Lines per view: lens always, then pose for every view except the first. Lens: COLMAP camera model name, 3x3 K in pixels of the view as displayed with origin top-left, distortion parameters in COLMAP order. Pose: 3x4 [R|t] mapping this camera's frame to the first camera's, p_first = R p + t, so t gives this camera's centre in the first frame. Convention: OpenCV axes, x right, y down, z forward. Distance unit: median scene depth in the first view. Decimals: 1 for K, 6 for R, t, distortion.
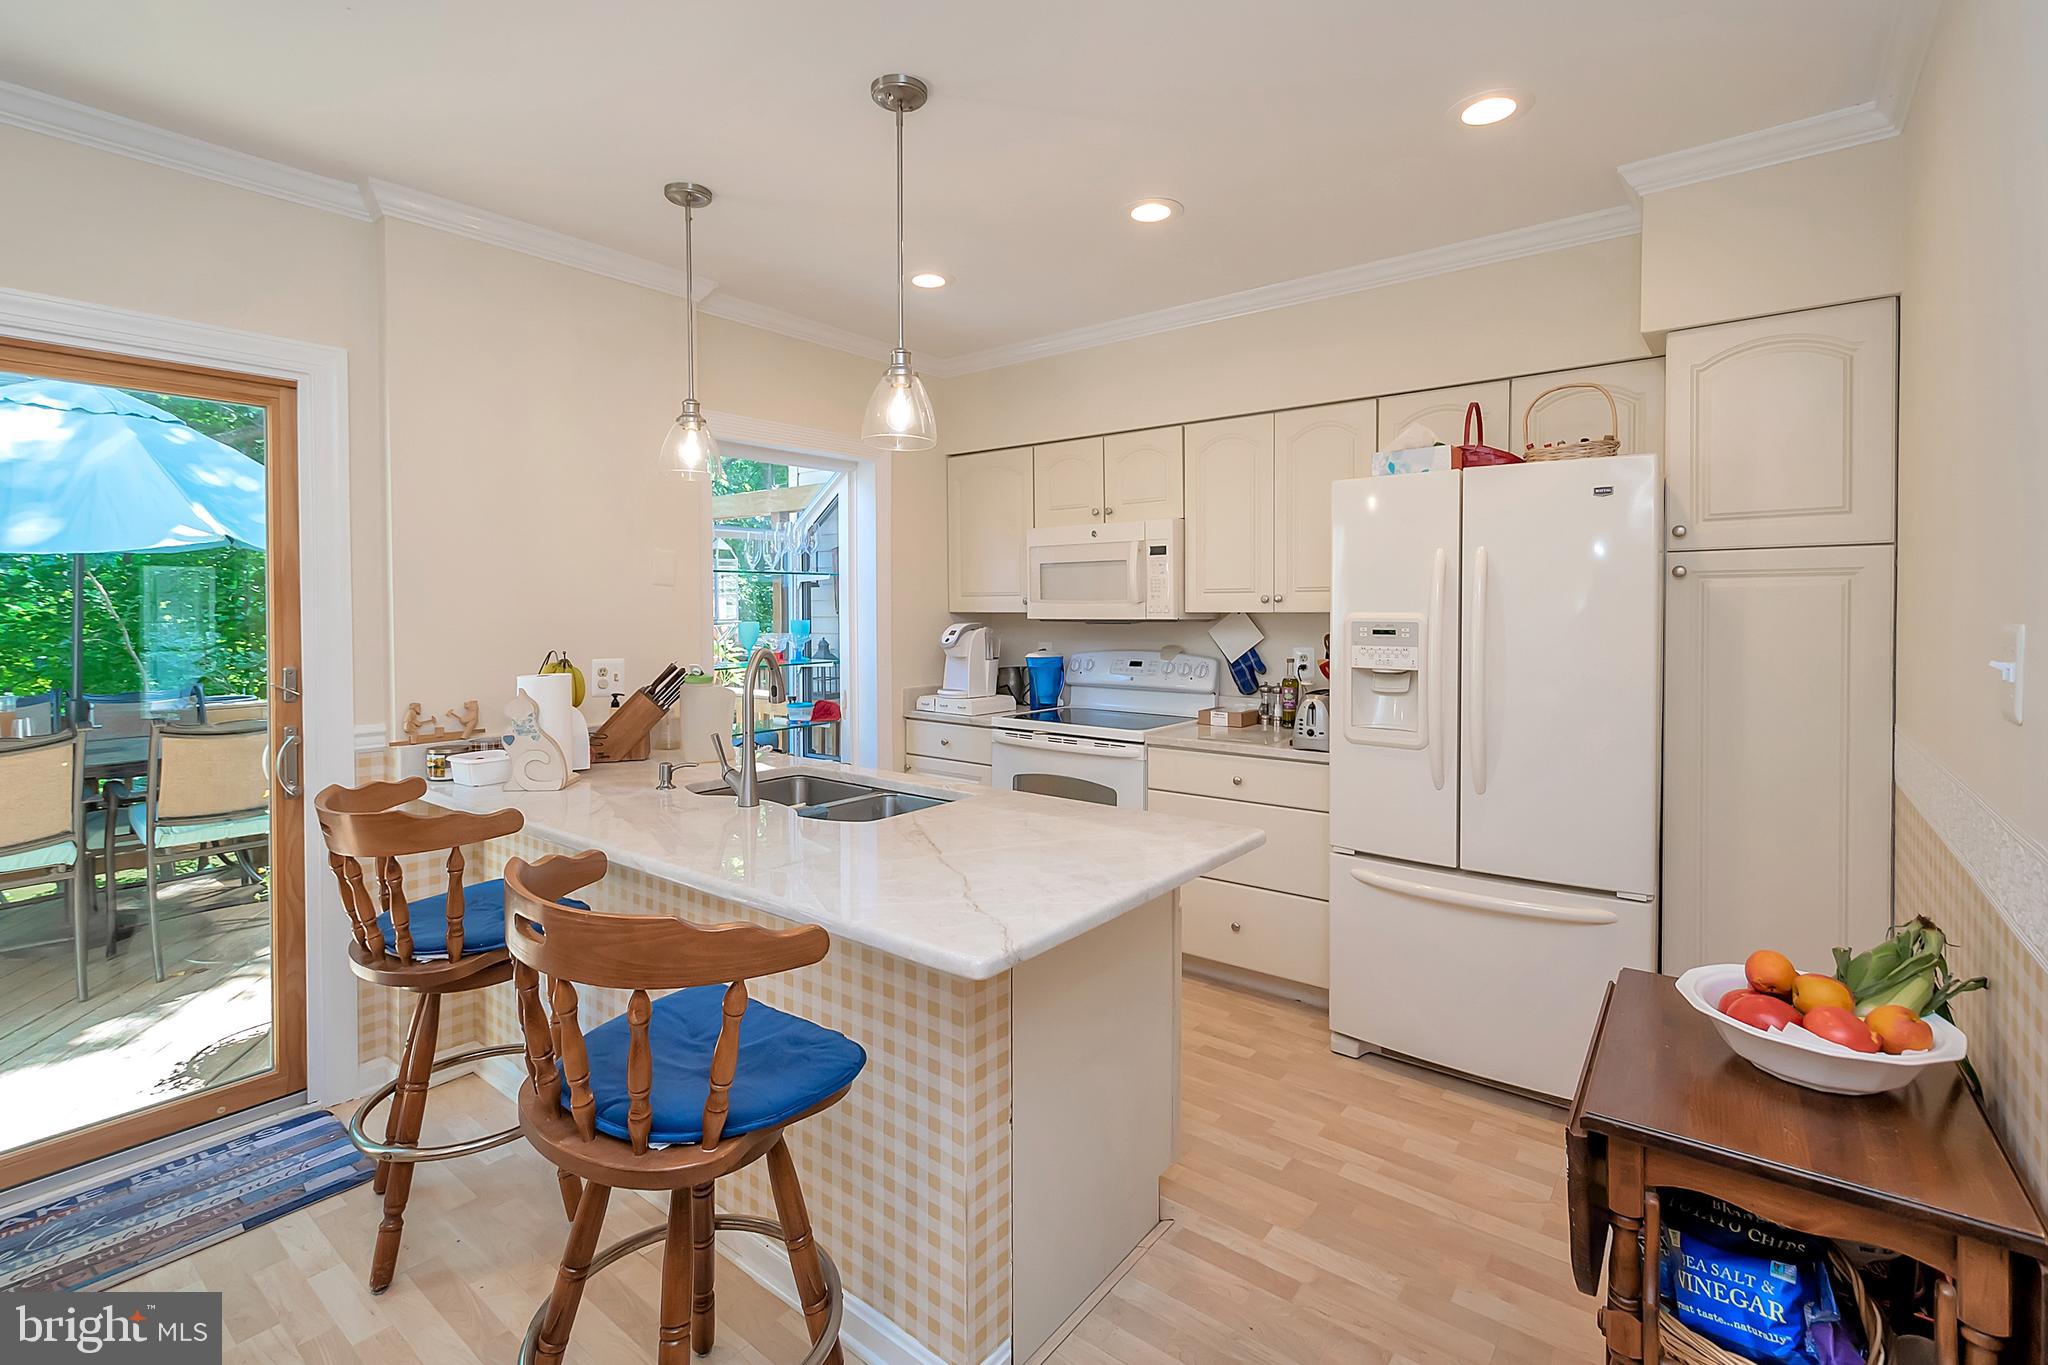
lens RADIAL K [[928.7, 0, 1005.0], [0, 928.7, 613.1], [0, 0, 1]] dist [0.009902, -0.000976]
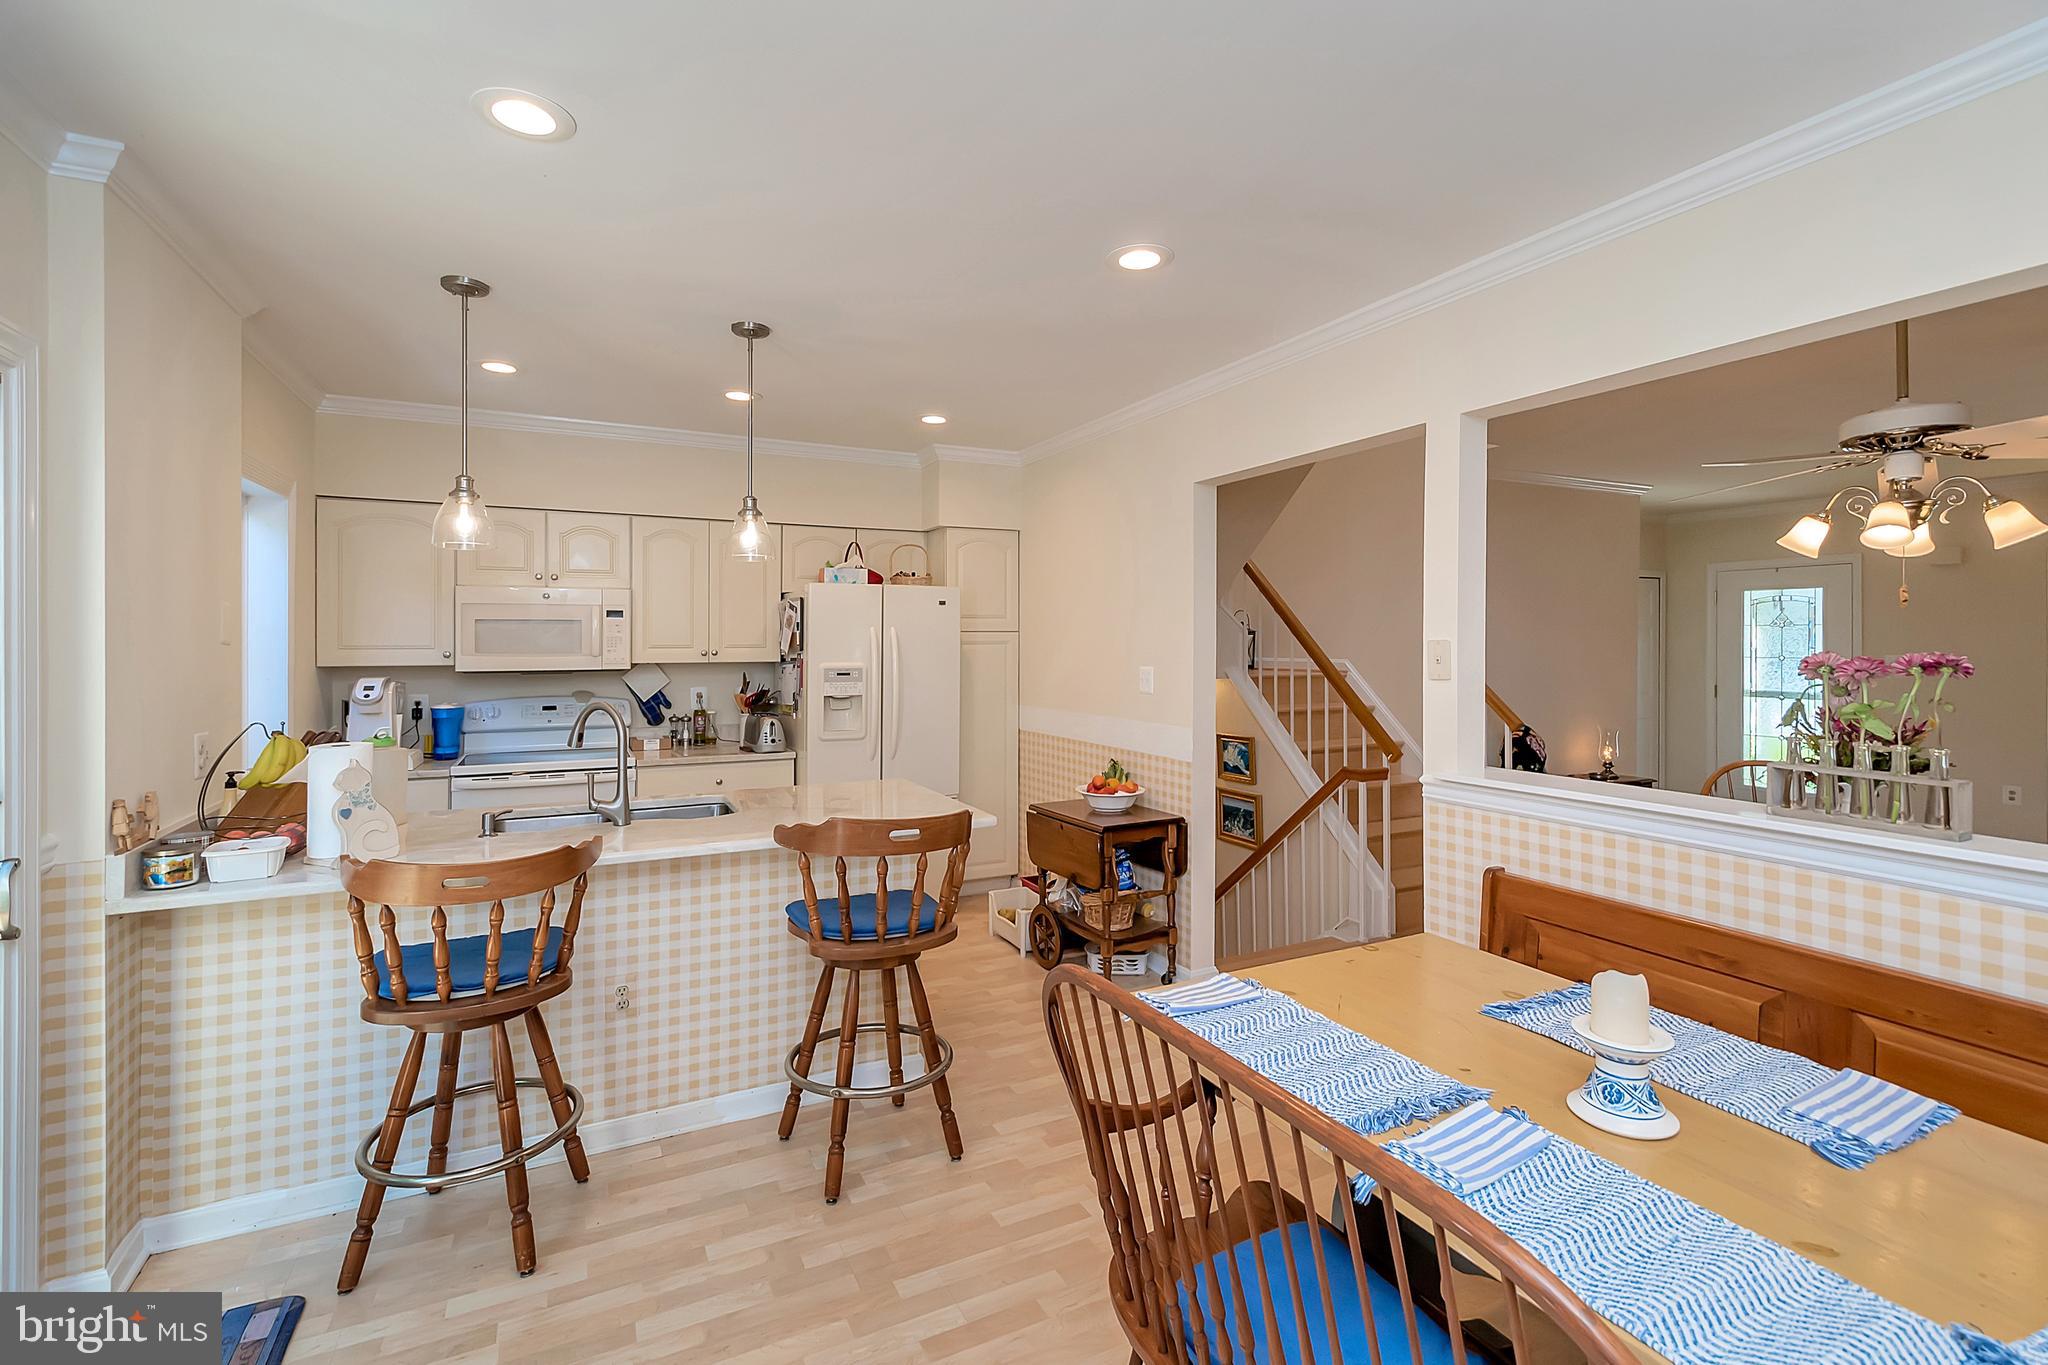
lens RADIAL K [[928.7, 0, 1043.8], [0, 928.7, 637.8], [0, 0, 1]] dist [0.009902, -0.000976]
pose [[0.401958, 0.006758, 0.915633, -0.751422], [0.003829, 0.999952, -0.009061, -0.021905], [-0.915650, 0.007148, 0.401912, -0.028165]]
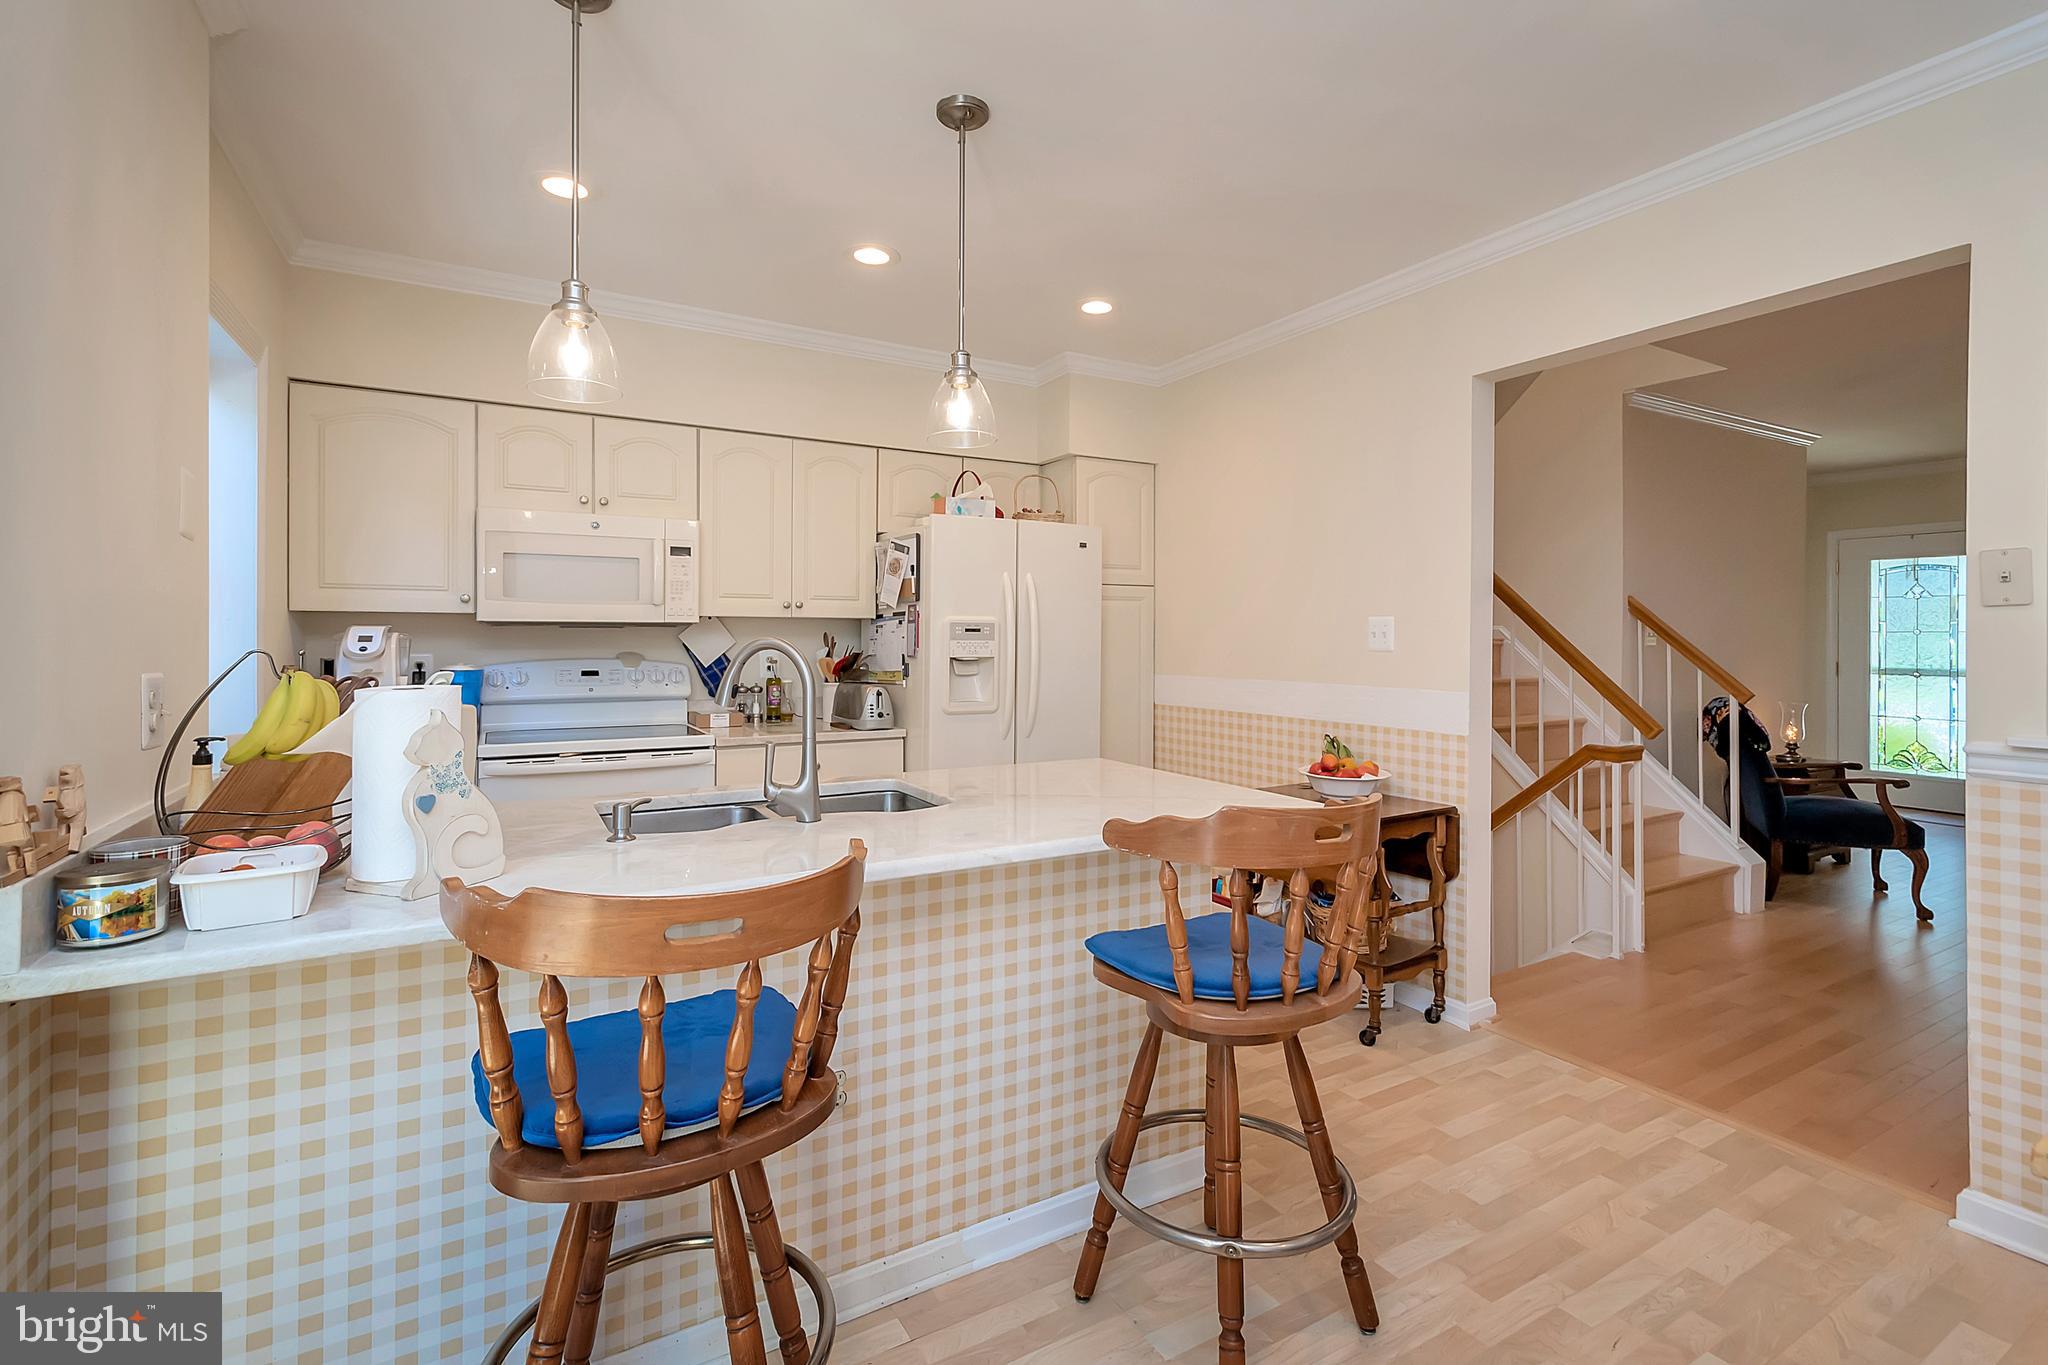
lens RADIAL K [[928.7, 0, 1037.6], [0, 928.7, 637.7], [0, 0, 1]] dist [0.009902, -0.000976]
pose [[0.350205, 0.003637, 0.936666, -0.616905], [0.001165, 0.999990, -0.004318, 0.027457], [-0.936673, 0.002603, 0.350197, 0.313755]]
